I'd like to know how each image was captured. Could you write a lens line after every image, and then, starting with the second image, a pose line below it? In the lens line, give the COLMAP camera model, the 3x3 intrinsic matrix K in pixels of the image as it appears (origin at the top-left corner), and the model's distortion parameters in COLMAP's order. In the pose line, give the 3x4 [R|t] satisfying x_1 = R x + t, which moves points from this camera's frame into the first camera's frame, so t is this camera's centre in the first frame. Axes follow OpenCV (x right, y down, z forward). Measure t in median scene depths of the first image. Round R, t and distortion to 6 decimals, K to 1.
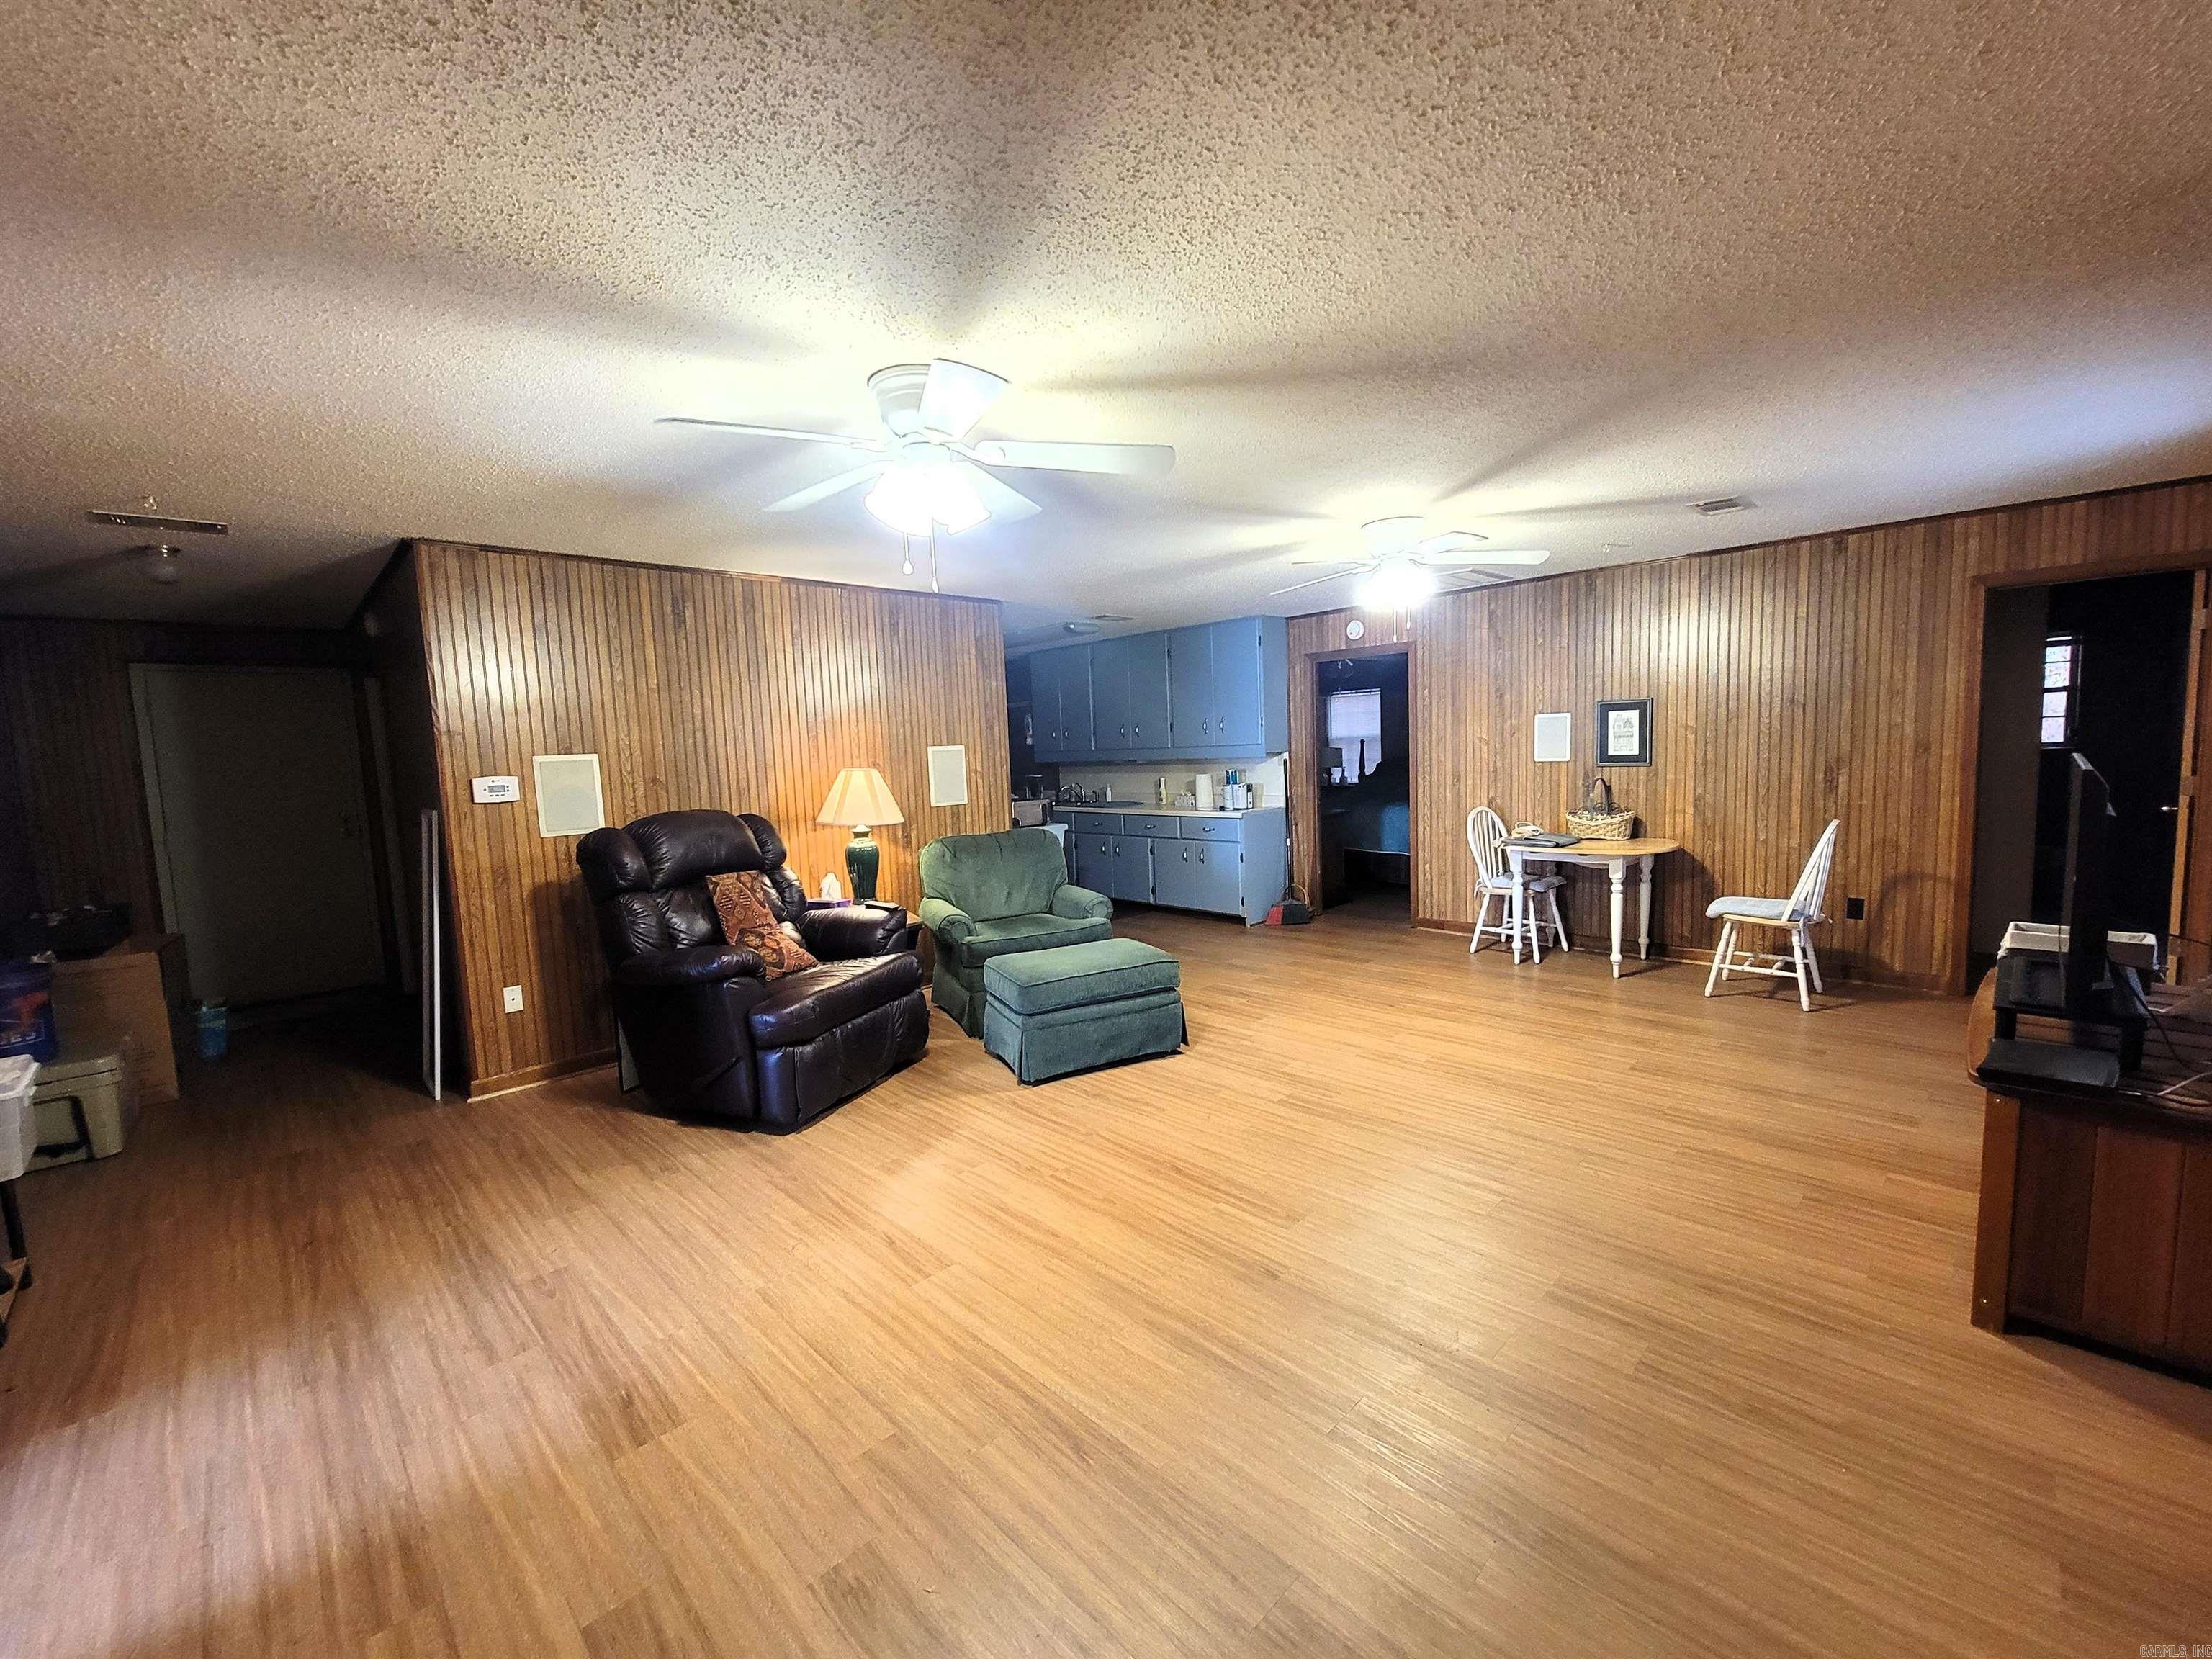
lens RADIAL K [[907.5, 0, 1101.1], [0, 907.5, 834.0], [0, 0, 1]] dist [0.007890, 0.000255]
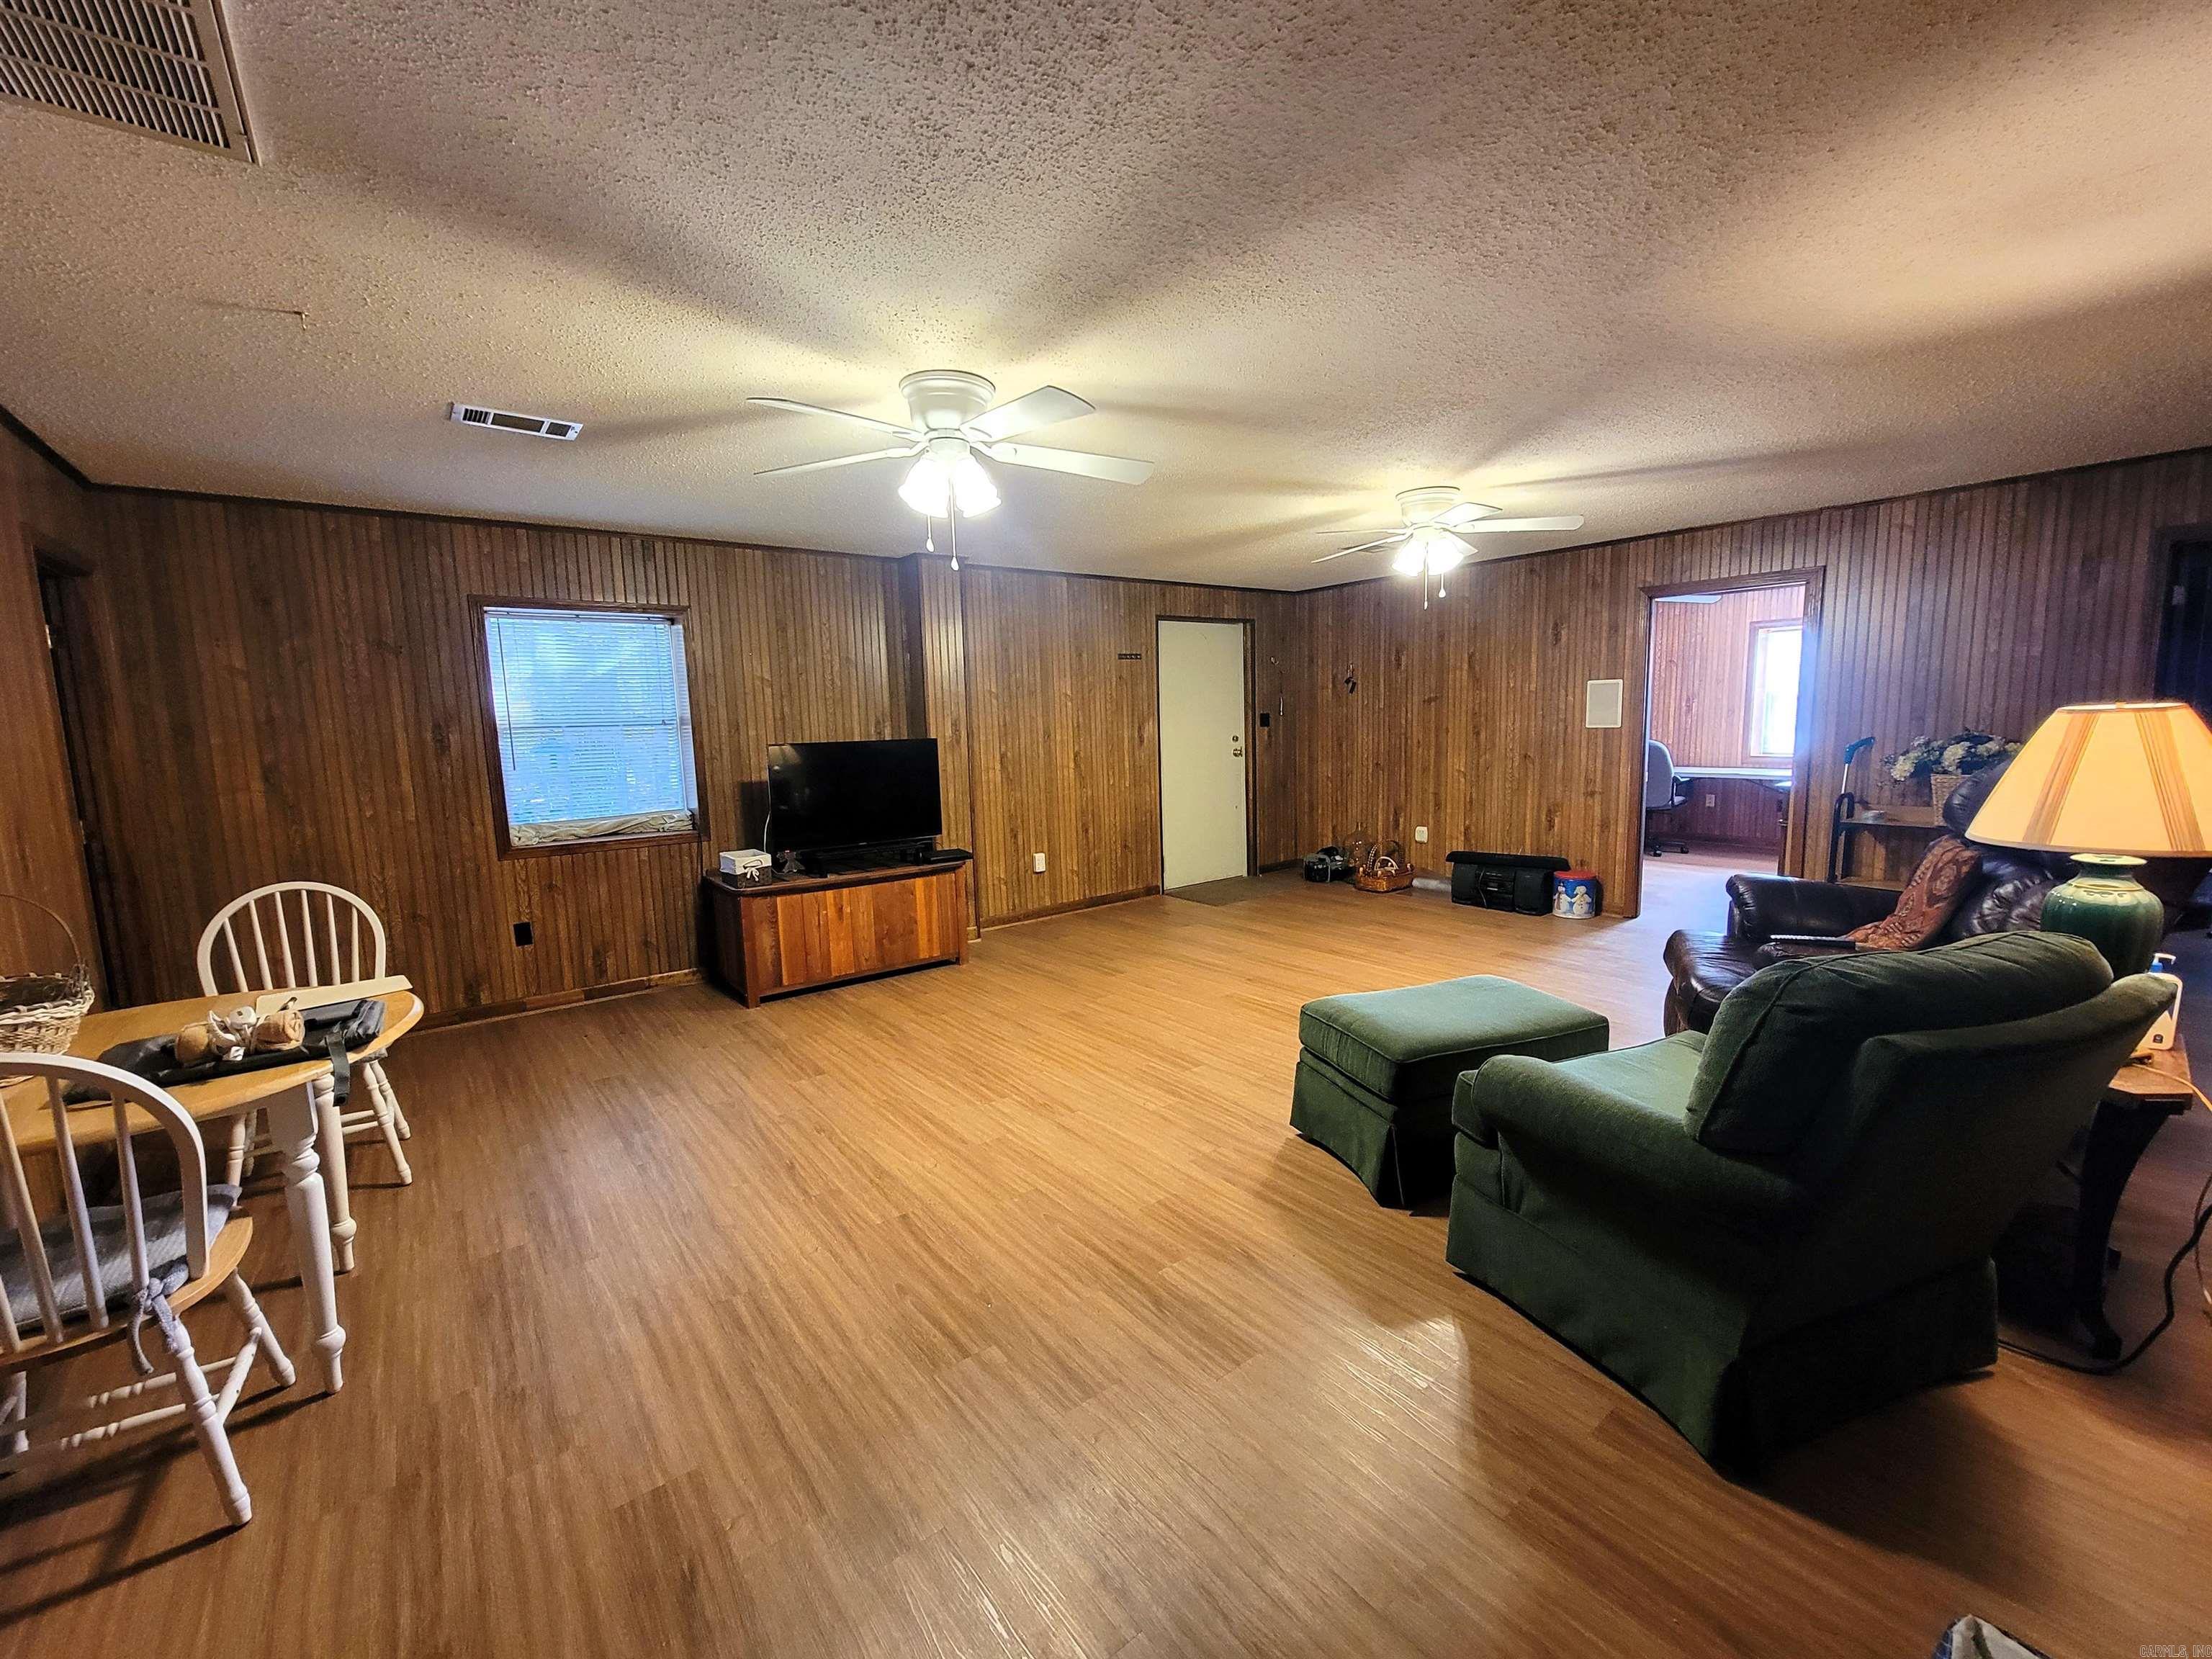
lens RADIAL K [[907.5, 0, 1101.1], [0, 907.5, 834.0], [0, 0, 1]] dist [0.007890, 0.000255]
pose [[-0.991655, 0.047224, 0.119961, 0.130396], [0.072392, 0.973920, 0.215032, -0.137650], [-0.106677, 0.221922, -0.969211, 1.469468]]
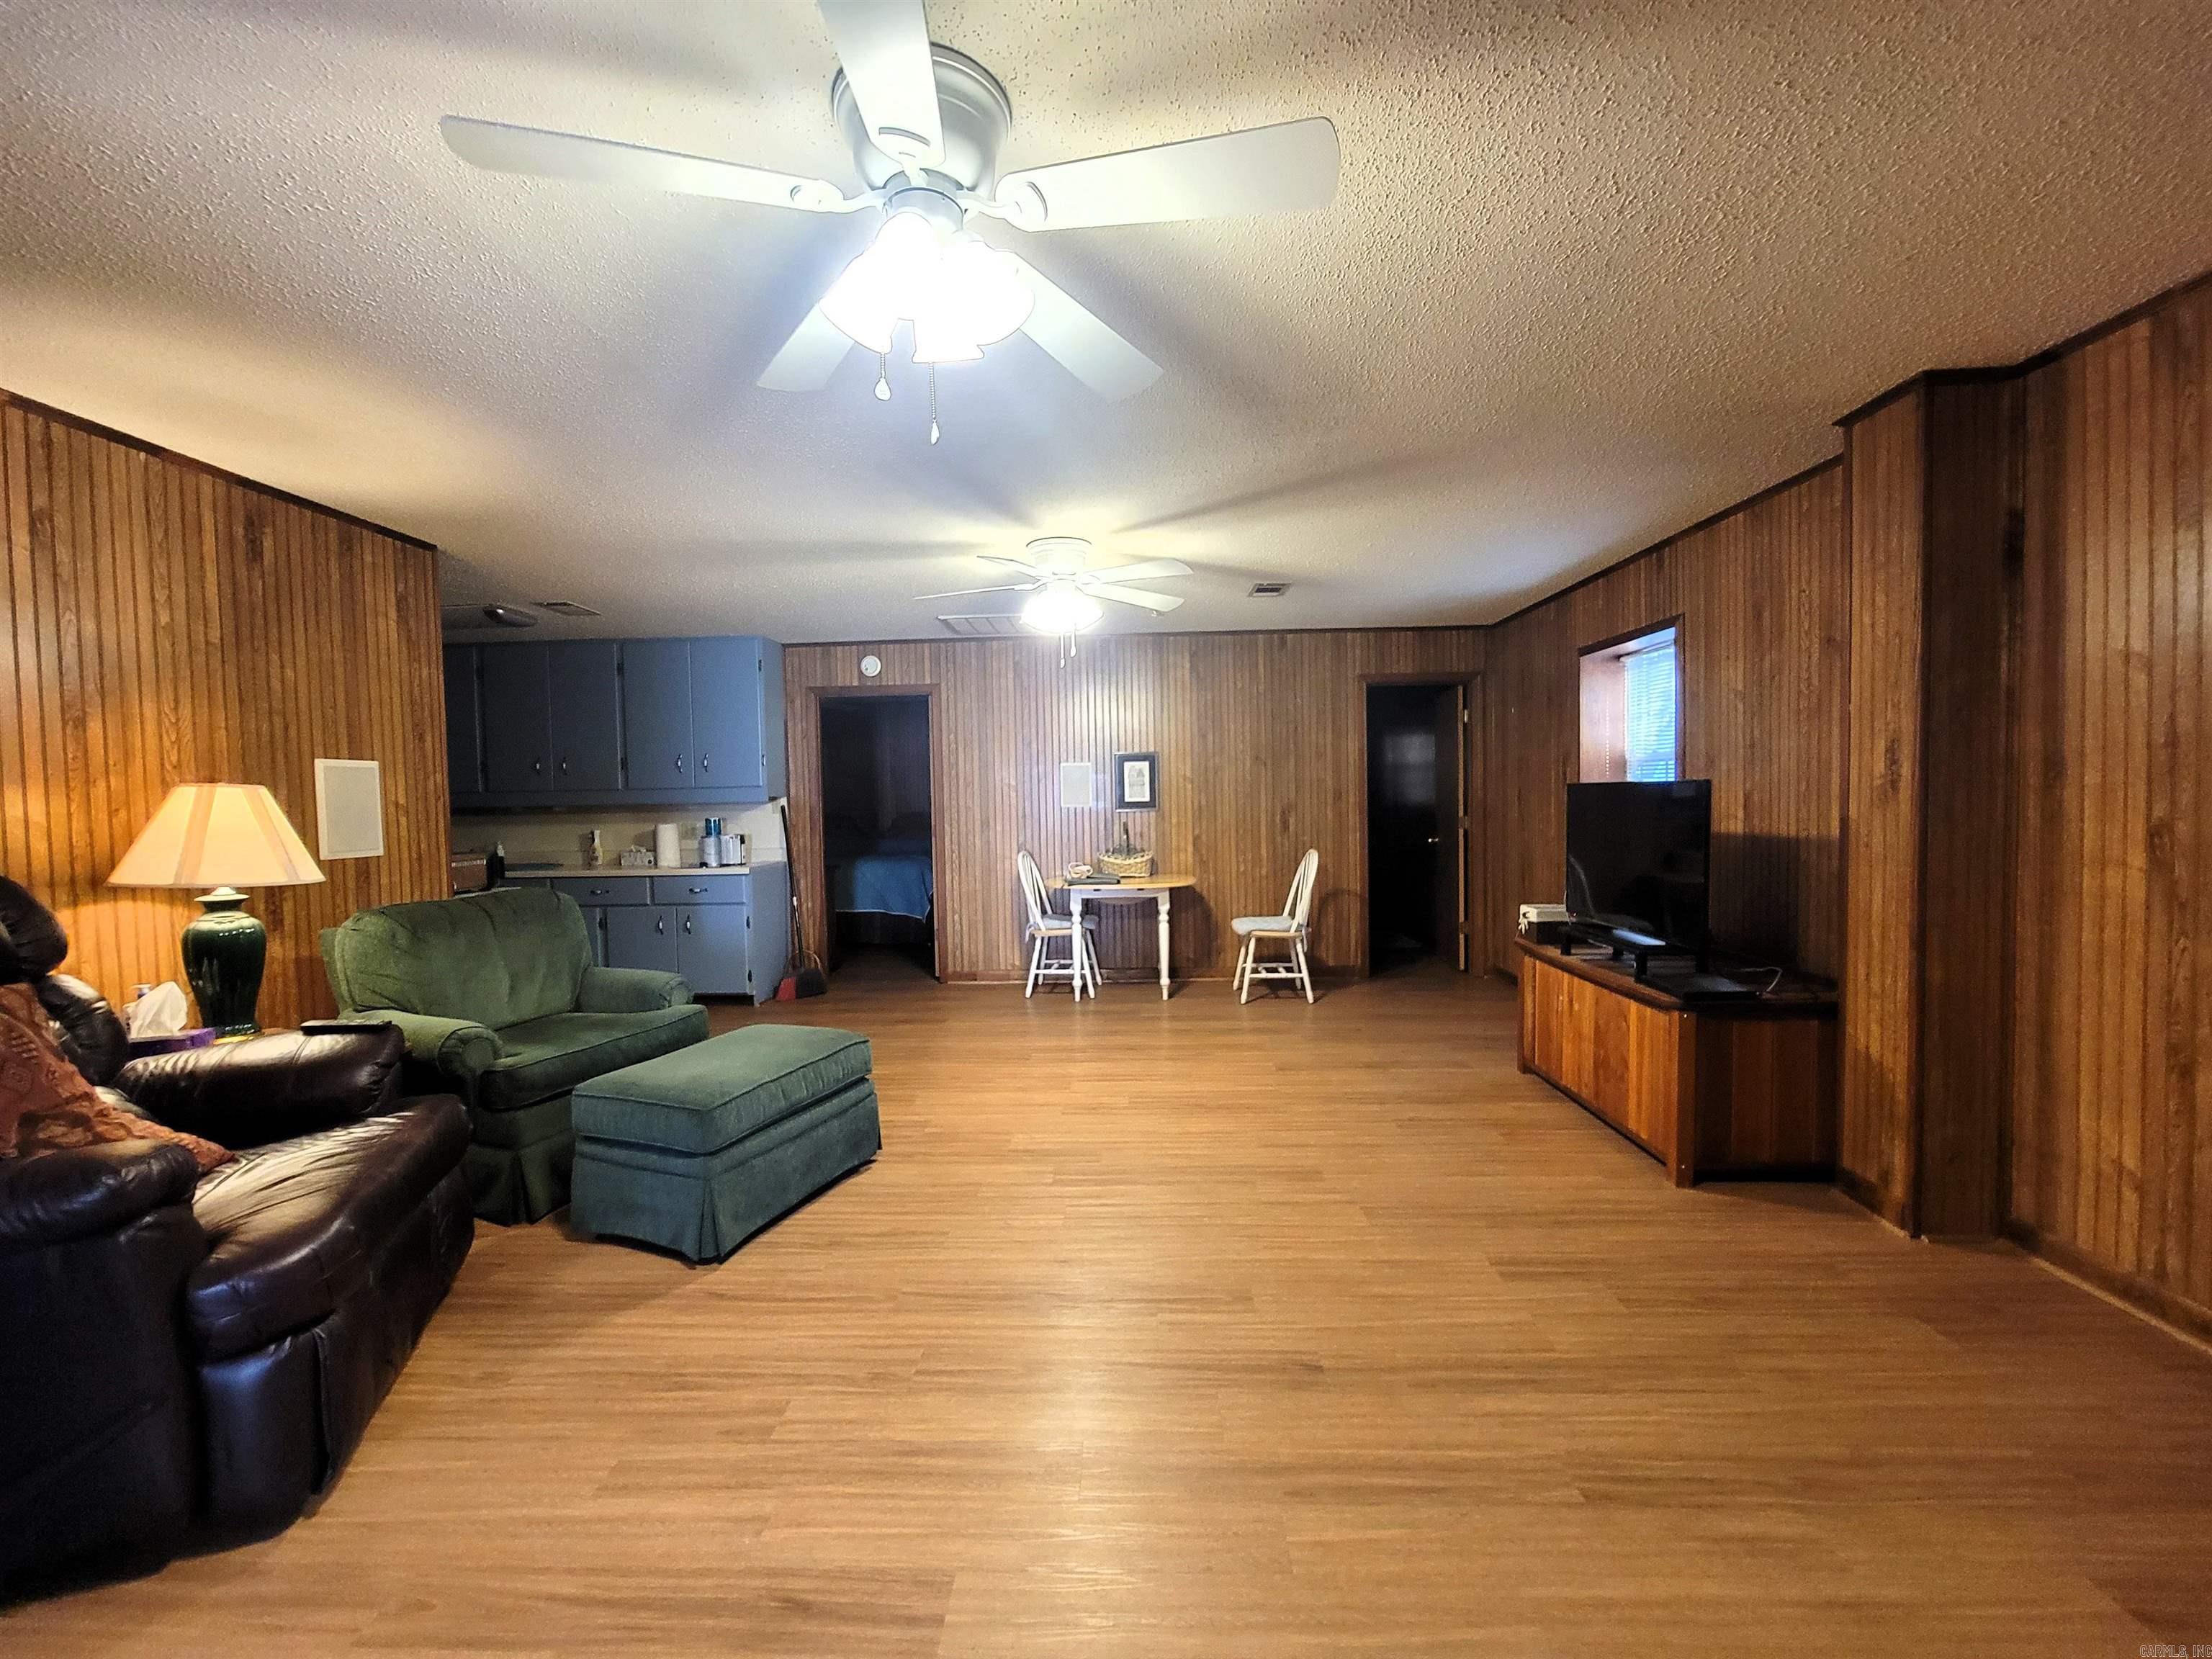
lens RADIAL K [[917.8, 0, 1118.3], [0, 917.8, 826.4], [0, 0, 1]] dist [0.000110, -0.000035]
pose [[0.721879, 0.004556, 0.692004, -0.264867], [0.057544, 0.996120, -0.066587, 0.021170], [-0.689623, 0.087888, 0.718816, 0.246343]]
